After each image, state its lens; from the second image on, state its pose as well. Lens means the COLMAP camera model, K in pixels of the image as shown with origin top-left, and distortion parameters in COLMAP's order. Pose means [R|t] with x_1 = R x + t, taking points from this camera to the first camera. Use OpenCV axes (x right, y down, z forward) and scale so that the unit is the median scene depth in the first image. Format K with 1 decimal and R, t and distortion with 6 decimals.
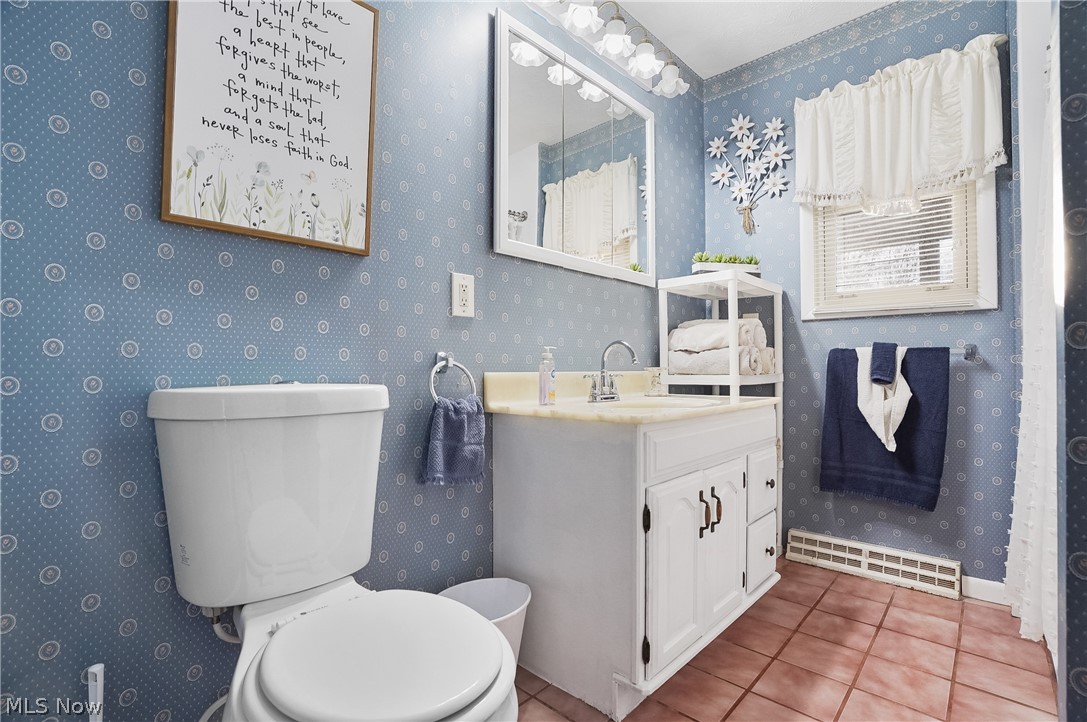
lens RADIAL K [[508.2, 0, 543.6], [0, 508.2, 355.1], [0, 0, 1]] dist [-0.071308, 0.028386]
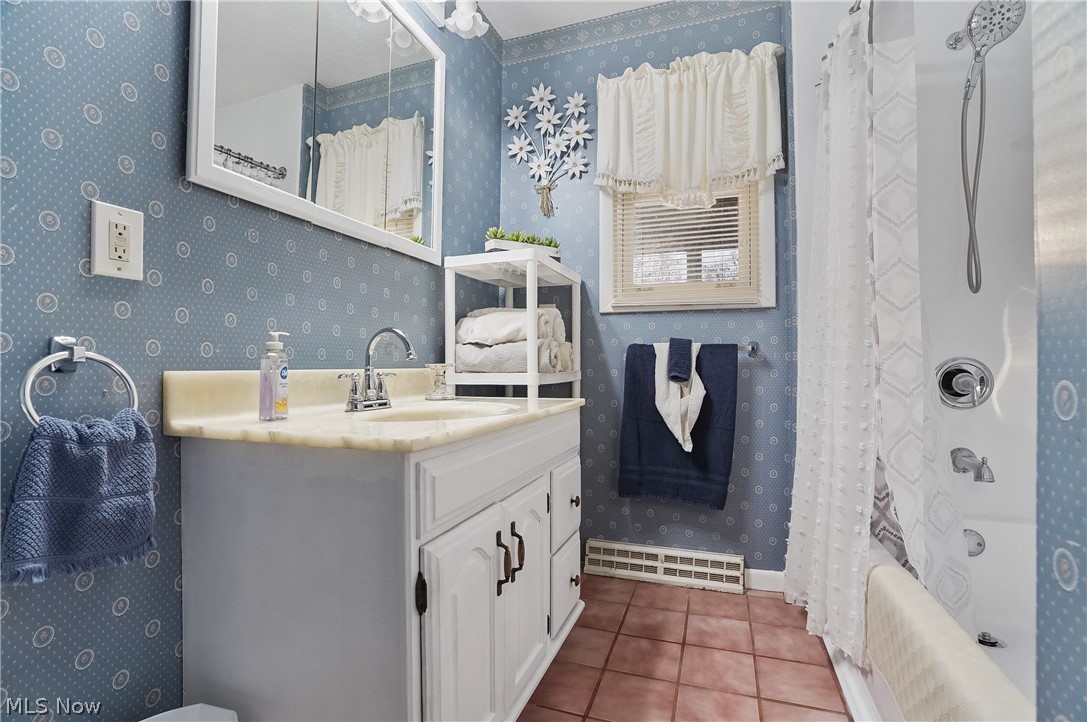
lens RADIAL K [[508.2, 0, 543.6], [0, 508.2, 355.1], [0, 0, 1]] dist [-0.071308, 0.028386]
pose [[0.917178, 0.007096, 0.398416, 0.056337], [-0.009591, 0.999945, 0.004270, 0.005941], [-0.398363, -0.007737, 0.917195, 0.214895]]
